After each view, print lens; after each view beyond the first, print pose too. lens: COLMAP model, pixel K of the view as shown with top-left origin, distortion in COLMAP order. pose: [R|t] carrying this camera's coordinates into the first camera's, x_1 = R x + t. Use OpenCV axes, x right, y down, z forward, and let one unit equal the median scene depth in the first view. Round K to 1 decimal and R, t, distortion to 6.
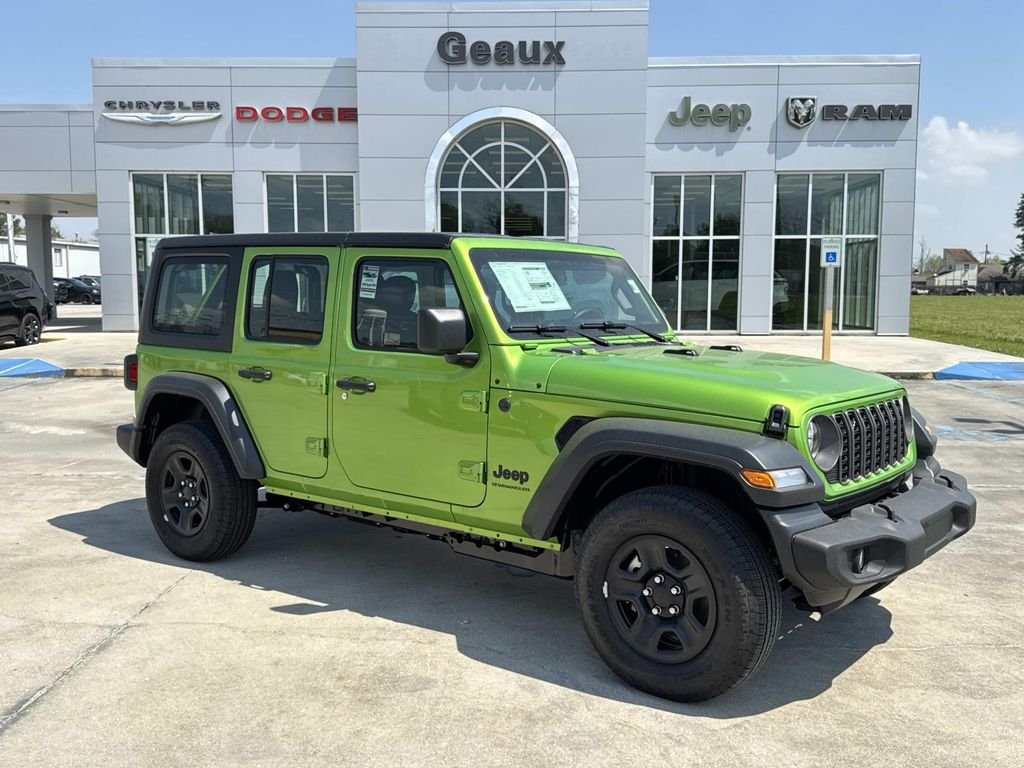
lens RADIAL K [[1002.5, 0, 508.6], [0, 1002.5, 384.1], [0, 0, 1]] dist [0.119674, -0.240605]
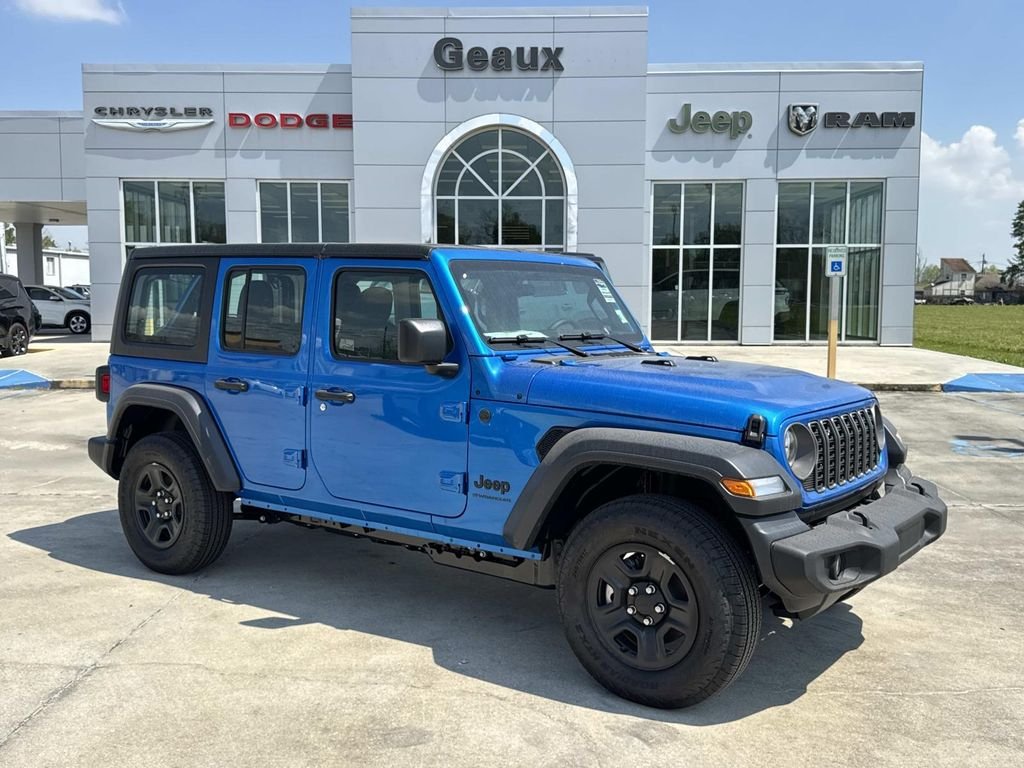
lens RADIAL K [[1004.4, 0, 512.0], [0, 1004.4, 384.0], [0, 0, 1]] dist [0.119303, -0.237039]
pose [[0.999977, -0.000080, 0.006813, -0.001159], [0.000144, 0.999956, -0.009342, -0.001845], [-0.006812, 0.009343, 0.999933, 0.016318]]
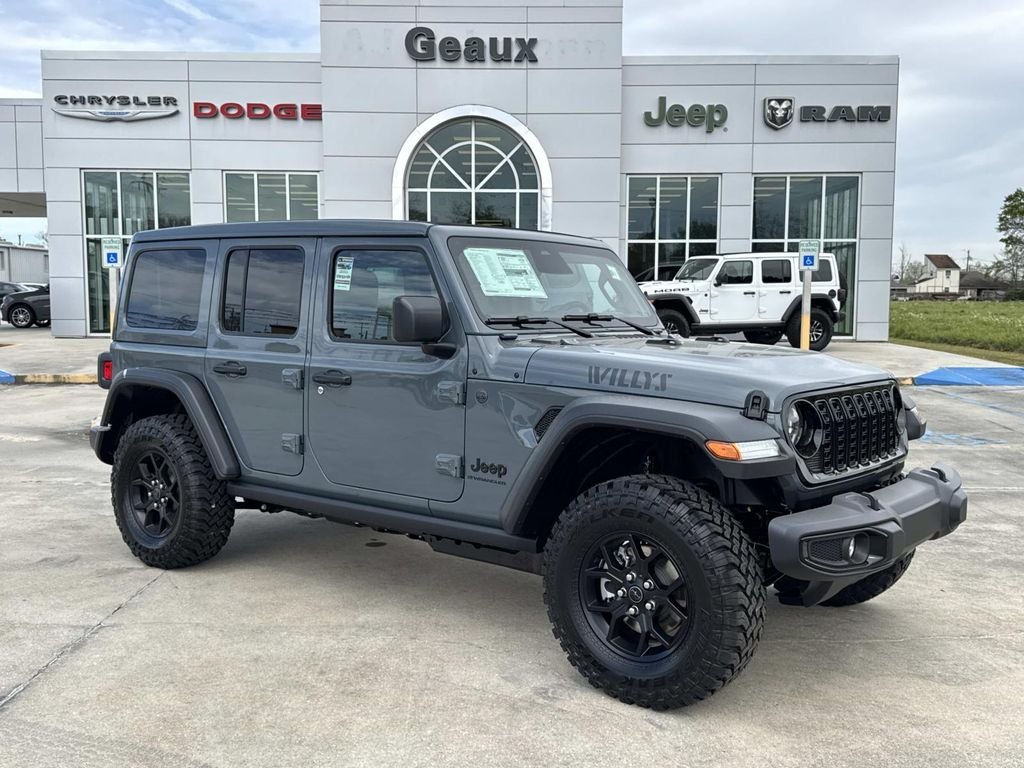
lens RADIAL K [[1048.7, 0, 512.2], [0, 1048.7, 381.9], [0, 0, 1]] dist [0.126694, -0.250597]
pose [[0.999443, -0.001007, 0.033358, -0.002501], [0.001419, 0.999923, -0.012327, 0.003161], [-0.033343, 0.012368, 0.999367, -0.009623]]
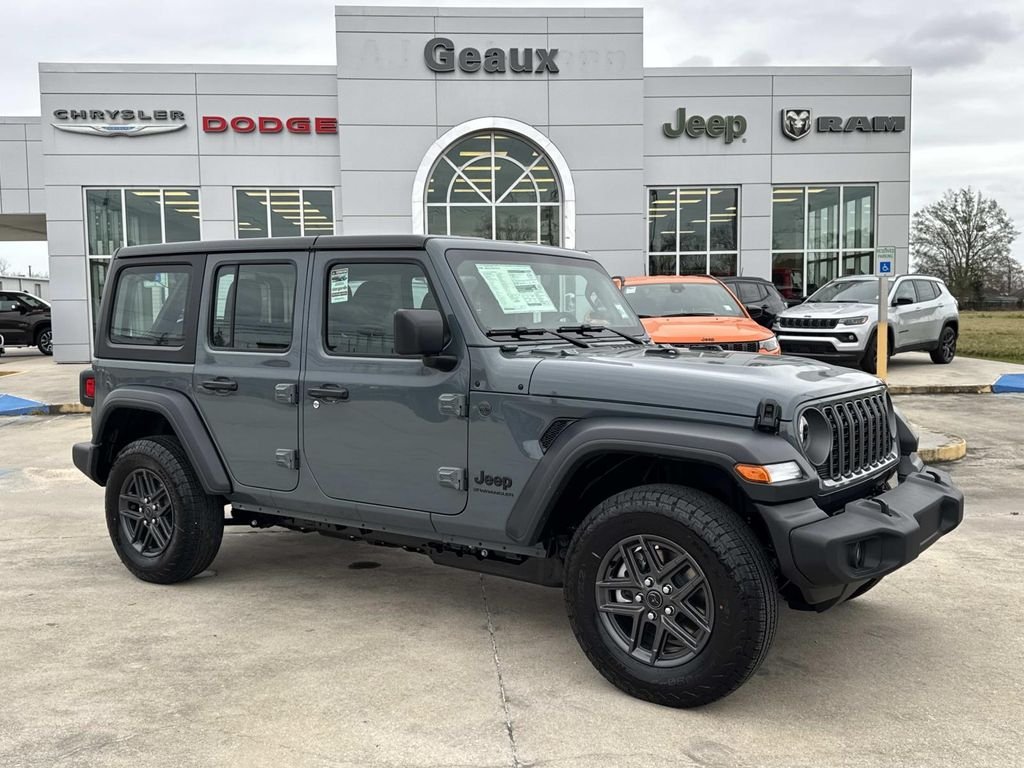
lens RADIAL K [[1004.4, 0, 512.0], [0, 1004.4, 384.0], [0, 0, 1]] dist [0.119303, -0.237039]
pose [[0.994855, -0.023002, 0.098660, -0.088498], [0.025314, 0.999432, -0.022250, -0.002422], [-0.098092, 0.024633, 0.994872, 0.058765]]
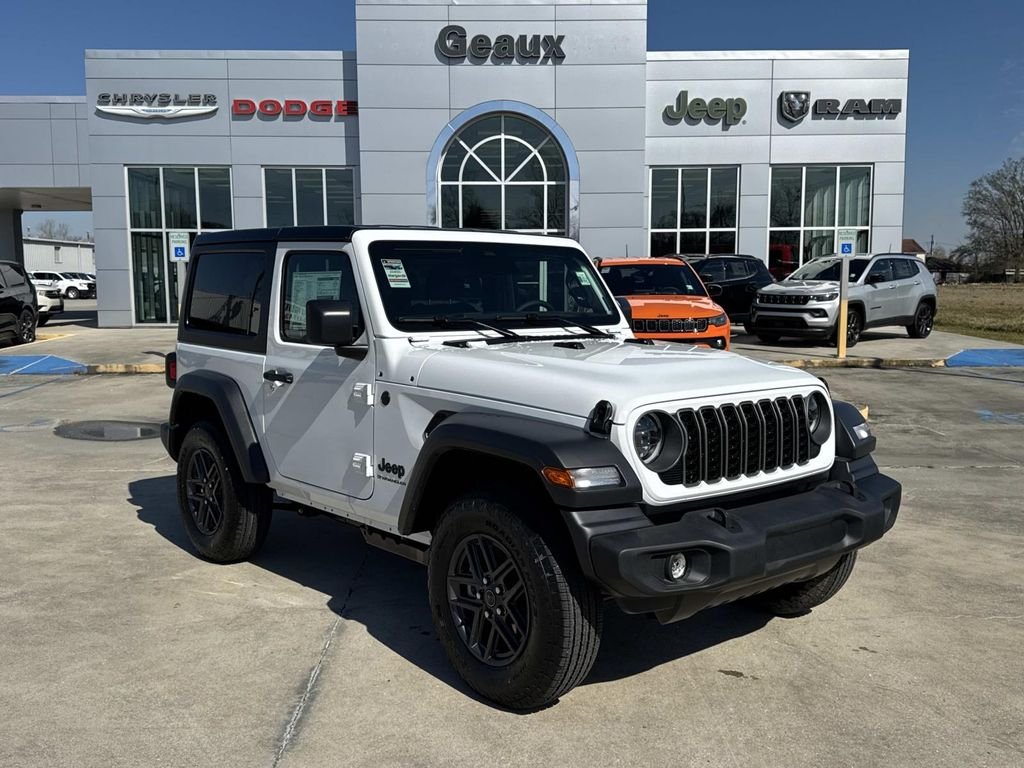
lens RADIAL K [[1002.5, 0, 508.6], [0, 1002.5, 384.1], [0, 0, 1]] dist [0.119674, -0.240605]
pose [[0.998658, -0.012072, 0.050369, -0.055046], [0.011689, 0.999901, 0.007895, 0.000147], [-0.050459, -0.007296, 0.998699, -0.008538]]
